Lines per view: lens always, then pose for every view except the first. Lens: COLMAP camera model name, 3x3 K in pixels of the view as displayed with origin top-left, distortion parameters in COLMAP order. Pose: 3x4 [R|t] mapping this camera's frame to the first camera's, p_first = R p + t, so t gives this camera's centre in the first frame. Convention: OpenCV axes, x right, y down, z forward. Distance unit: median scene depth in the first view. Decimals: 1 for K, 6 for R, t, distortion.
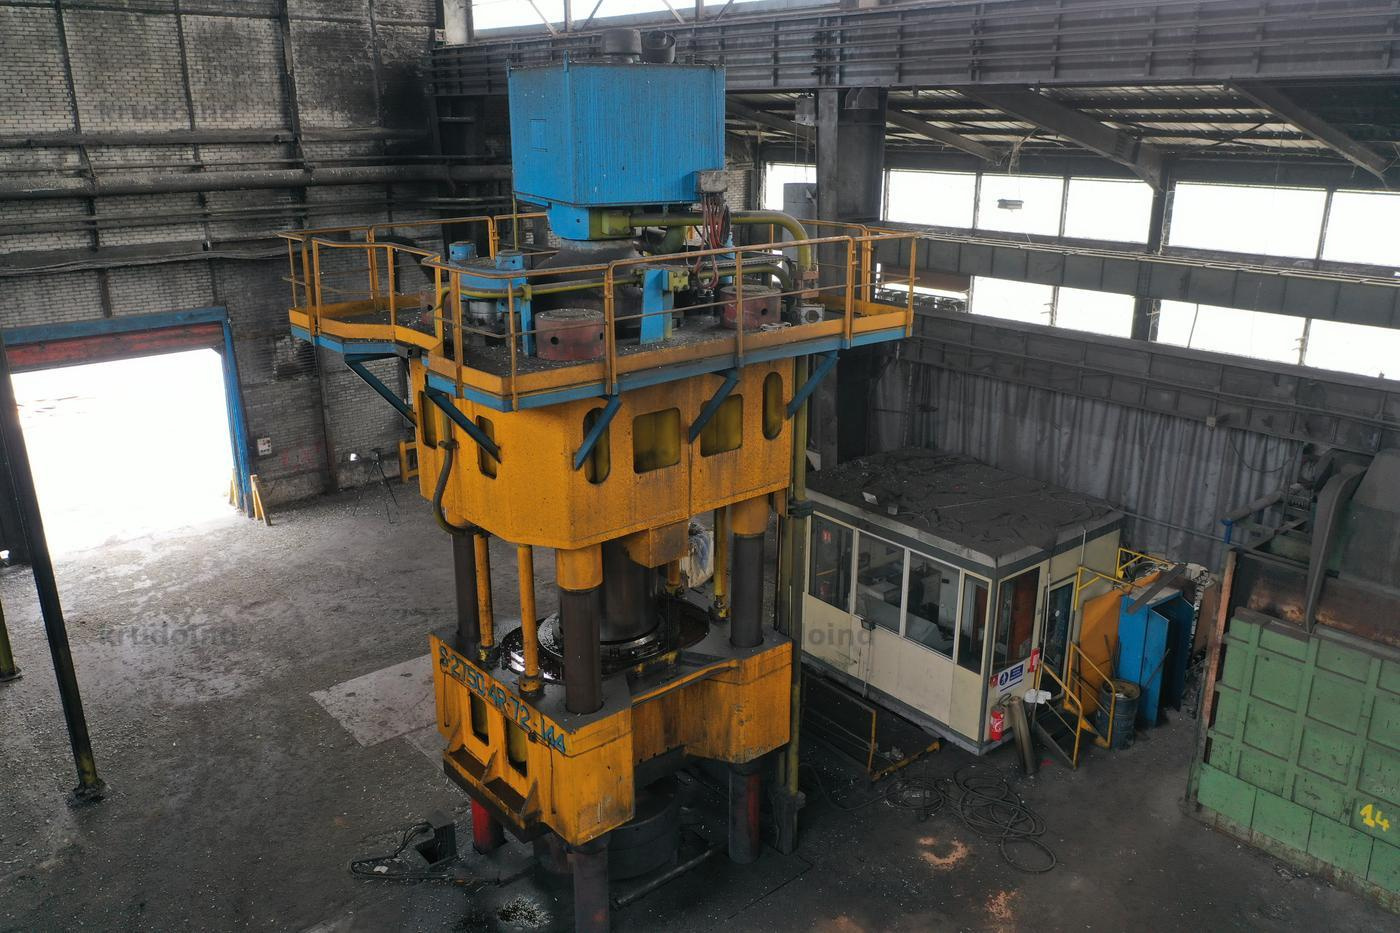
lens RADIAL K [[1118.6, 0, 697.5], [0, 1118.6, 470.2], [0, 0, 1]] dist [0.001579, 0.003384]
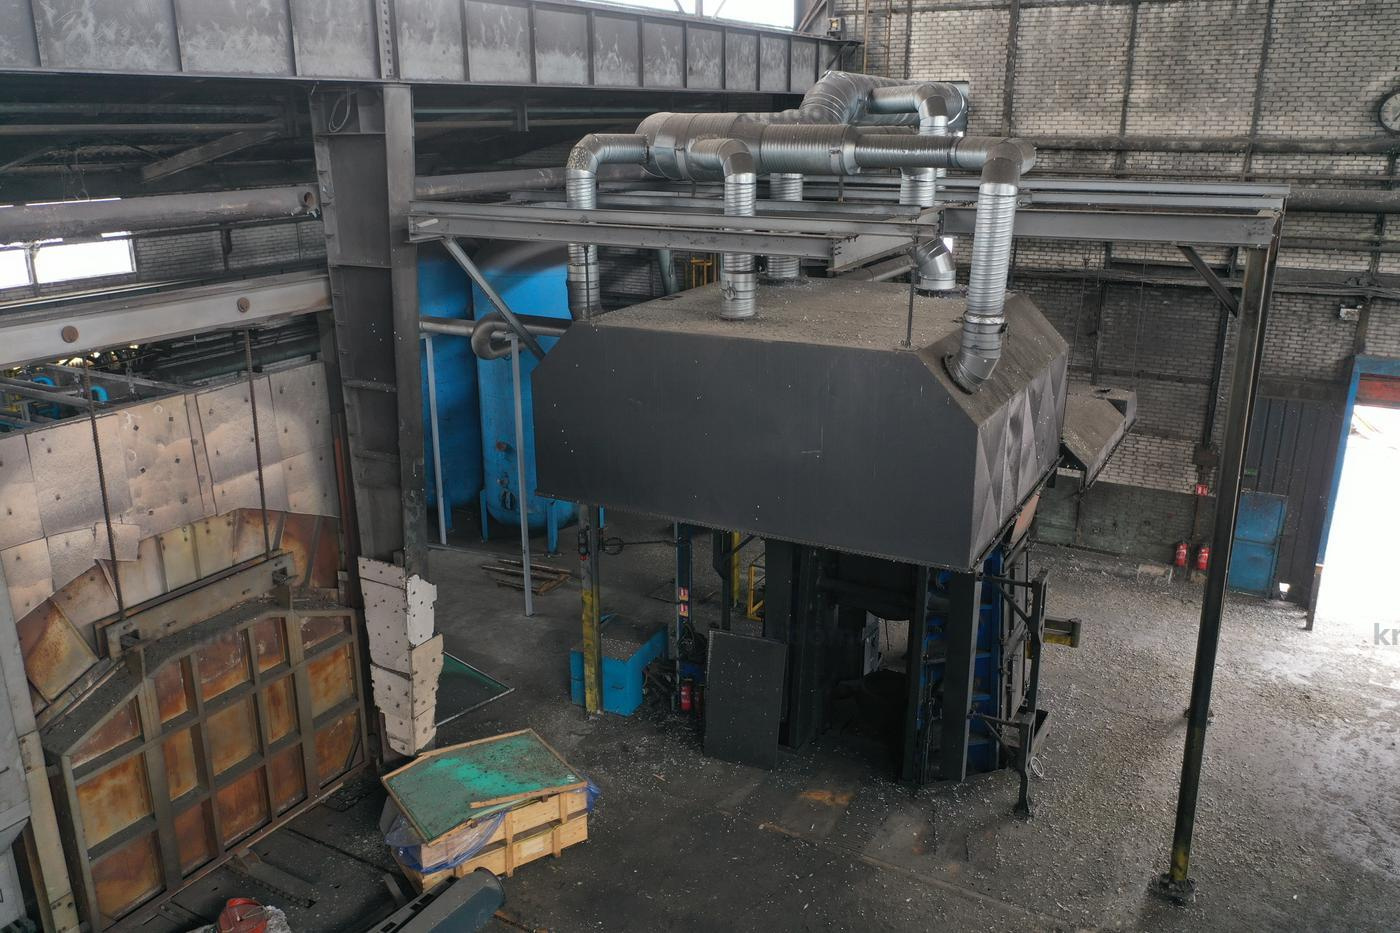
lens RADIAL K [[1118.6, 0, 700.1], [0, 1118.6, 468.5], [0, 0, 1]] dist [0.001579, 0.003384]
pose [[0.357009, 0.287299, -0.888822, 0.004462], [-0.289510, 0.938703, 0.187136, -0.053582], [0.888104, 0.190514, 0.418301, 0.172238]]
